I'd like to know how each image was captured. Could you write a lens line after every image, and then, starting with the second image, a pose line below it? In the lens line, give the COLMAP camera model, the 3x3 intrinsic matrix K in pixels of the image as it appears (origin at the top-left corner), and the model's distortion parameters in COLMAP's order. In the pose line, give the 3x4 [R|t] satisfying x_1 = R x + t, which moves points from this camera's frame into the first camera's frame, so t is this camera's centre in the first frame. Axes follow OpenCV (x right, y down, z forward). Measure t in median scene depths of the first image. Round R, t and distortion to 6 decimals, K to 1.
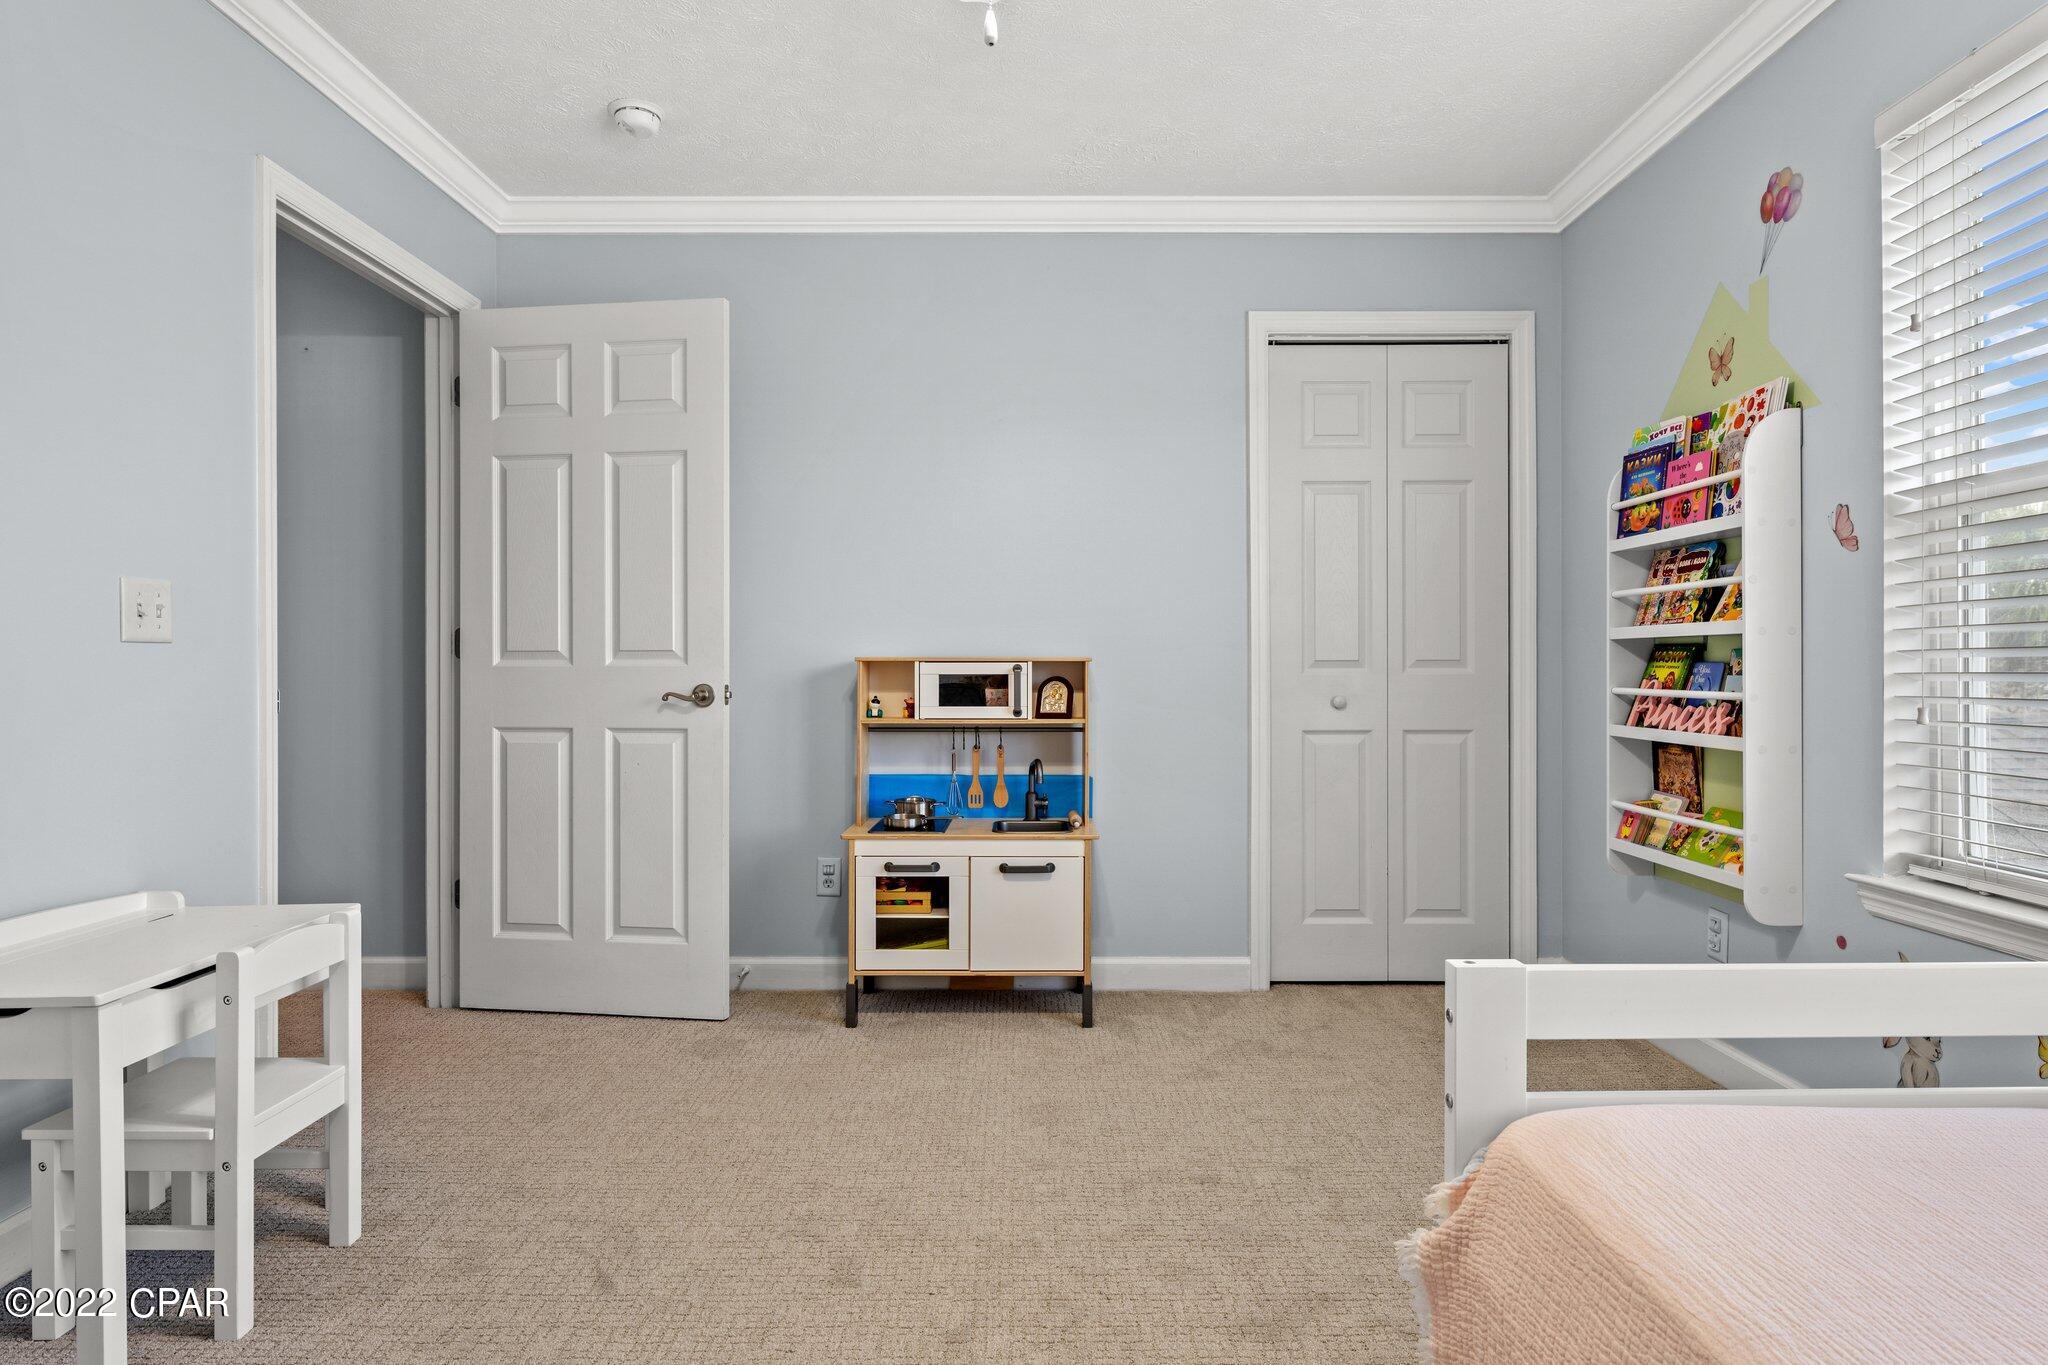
lens RADIAL K [[1137.5, 0, 1031.6], [0, 1137.5, 672.8], [0, 0, 1]] dist [0.000024, 0.000039]
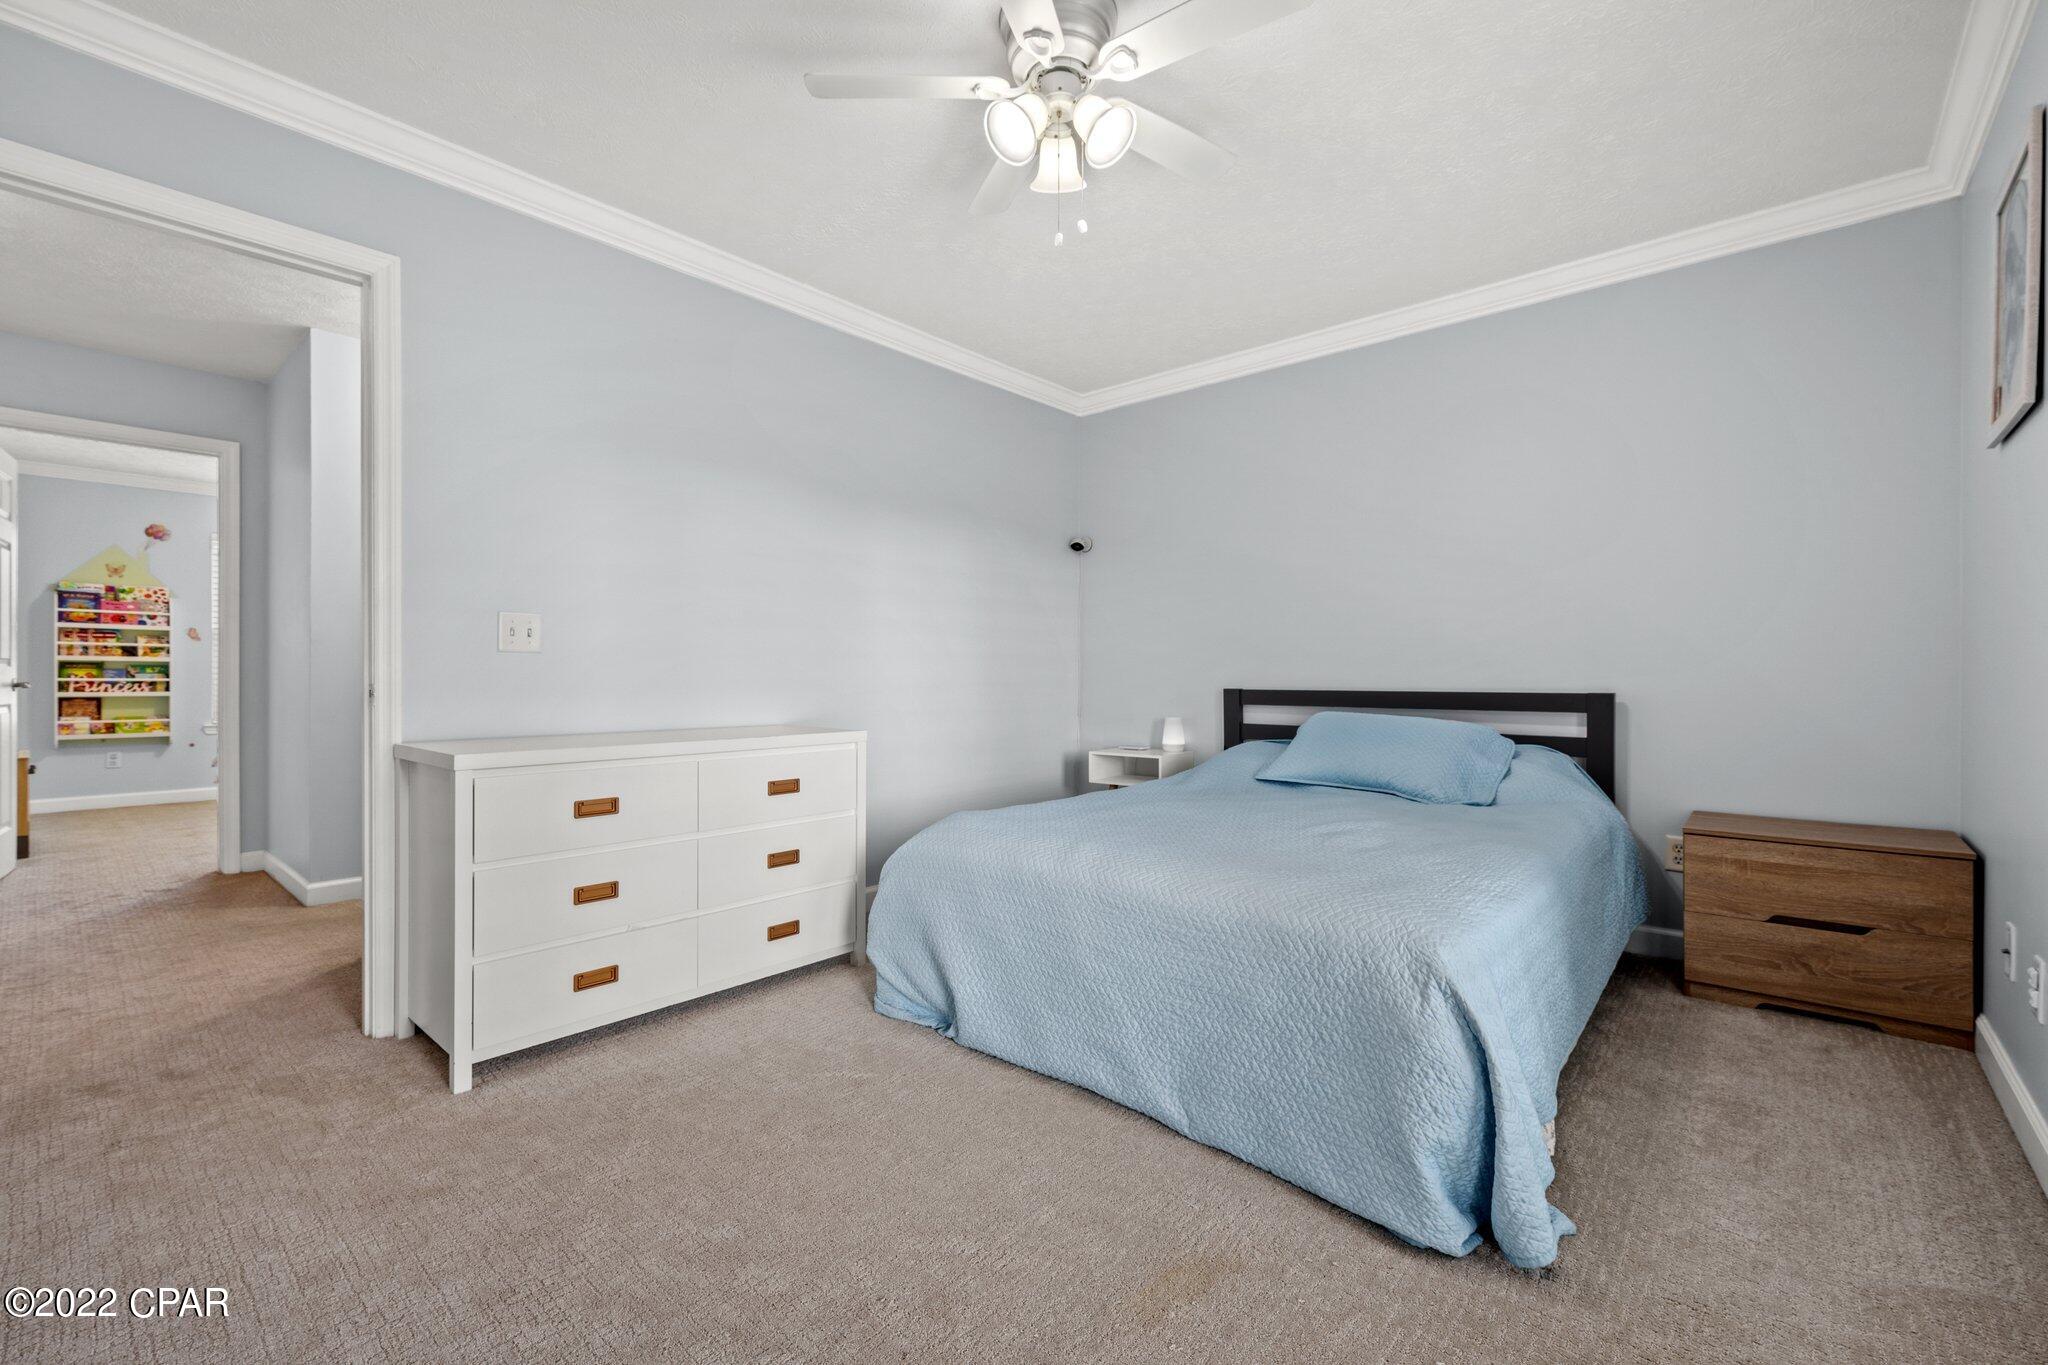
lens RADIAL K [[870.0, 0, 1031.7], [0, 870.0, 676.7], [0, 0, 1]] dist [0.001115, 0.000371]
pose [[-0.755640, -0.004513, 0.654972, -2.711669], [-0.002902, 0.999990, 0.003543, -0.004658], [-0.654981, 0.000776, -0.755645, 1.130710]]
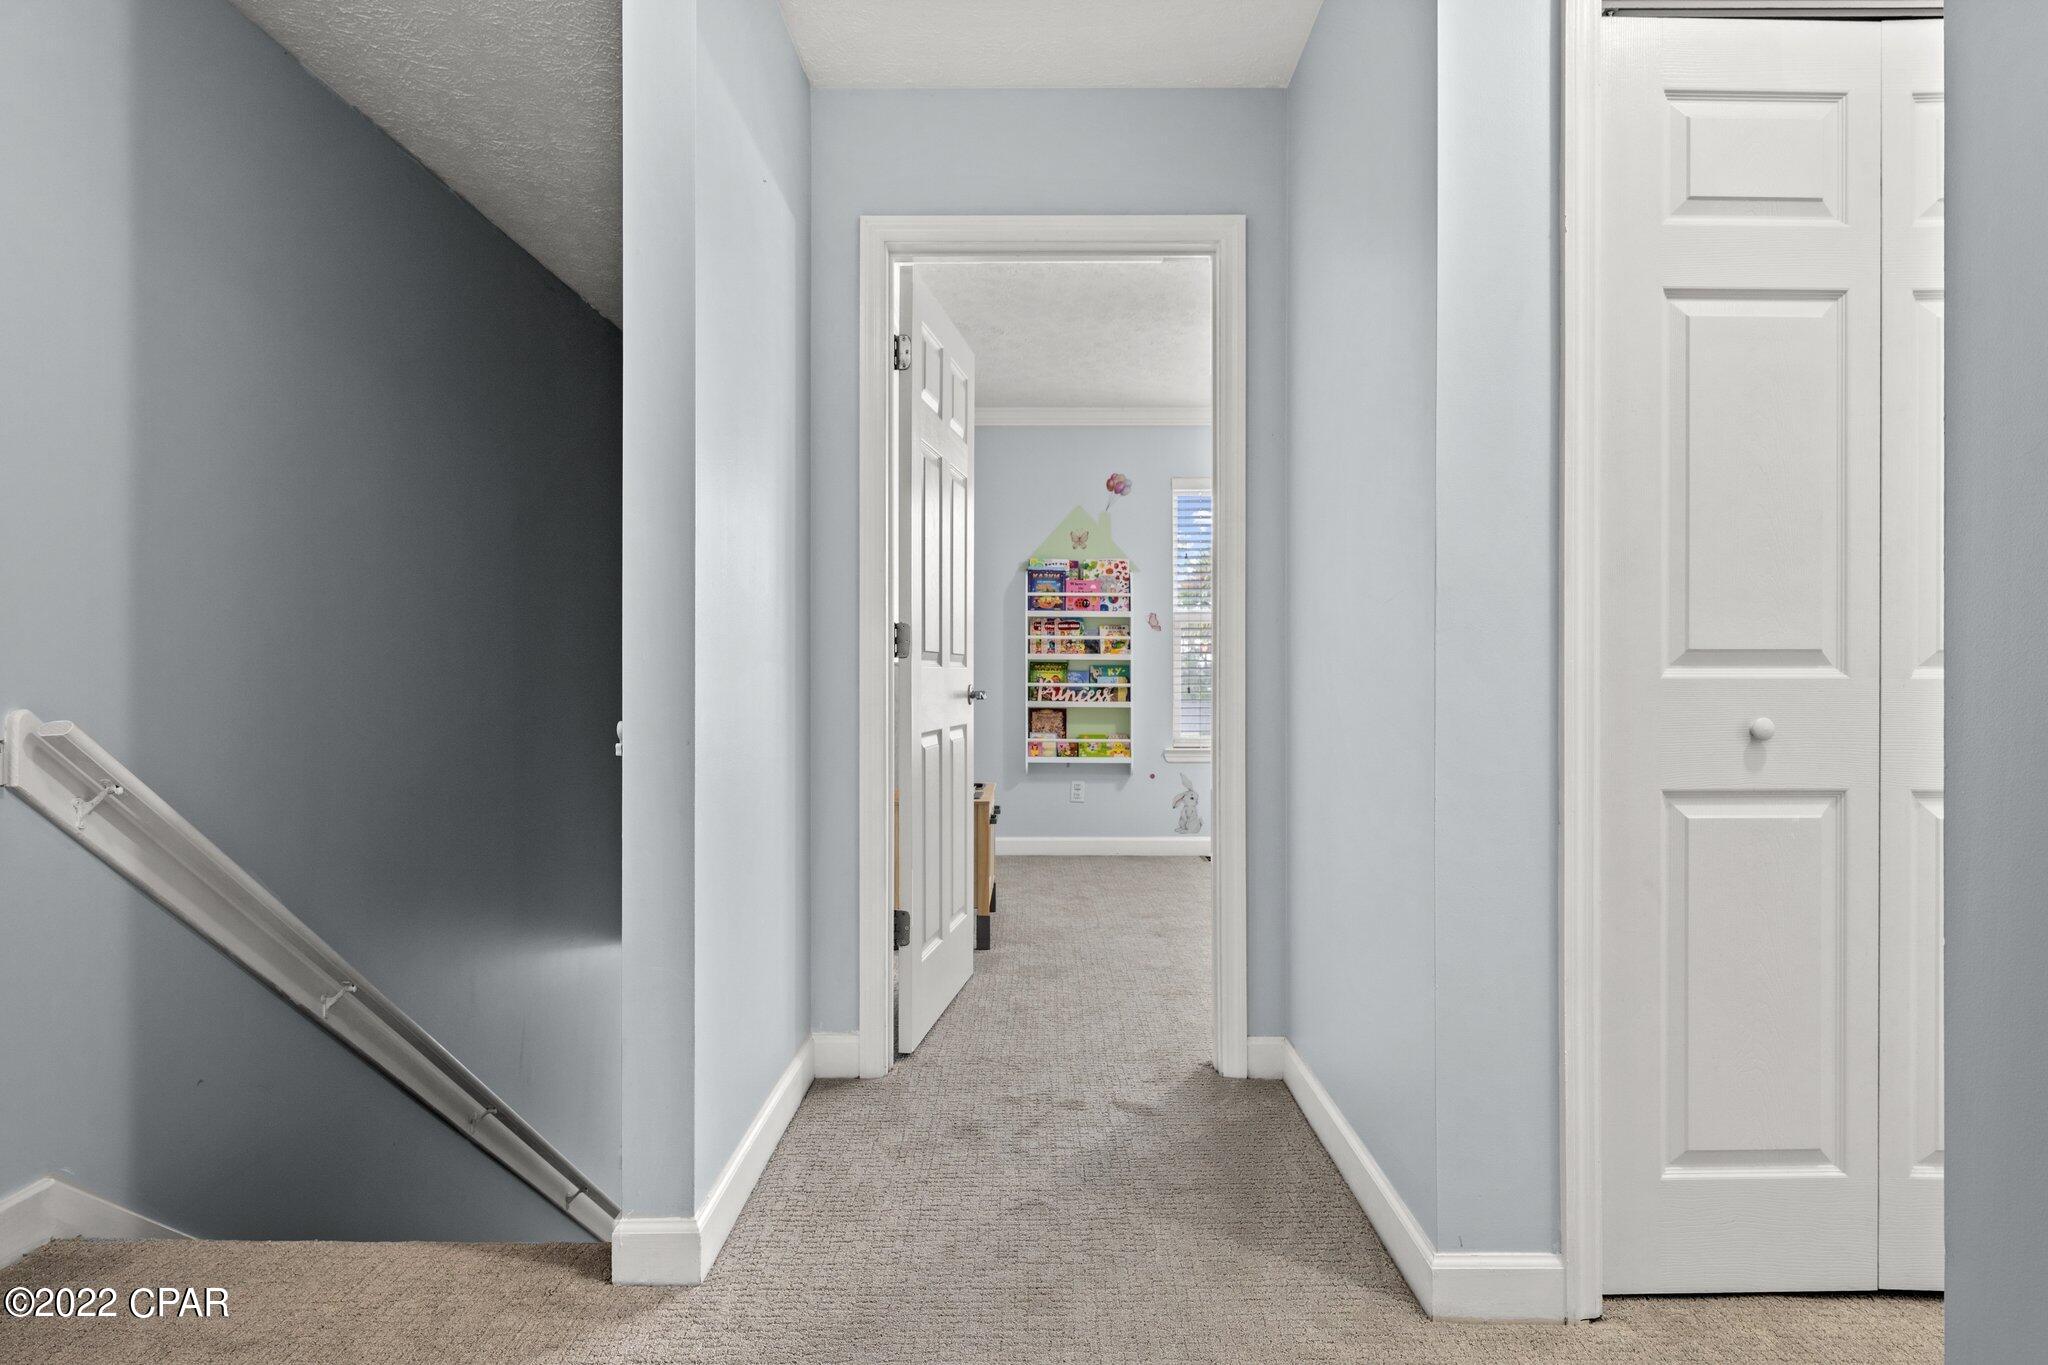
lens RADIAL K [[1137.5, 0, 1031.6], [0, 1137.5, 672.8], [0, 0, 1]] dist [0.000024, 0.000039]
pose [[-0.000798, 0.001139, 0.999999, -1.645658], [0.000617, 0.999999, -0.001139, -0.003134], [-0.999999, 0.000616, -0.000798, 1.073589]]
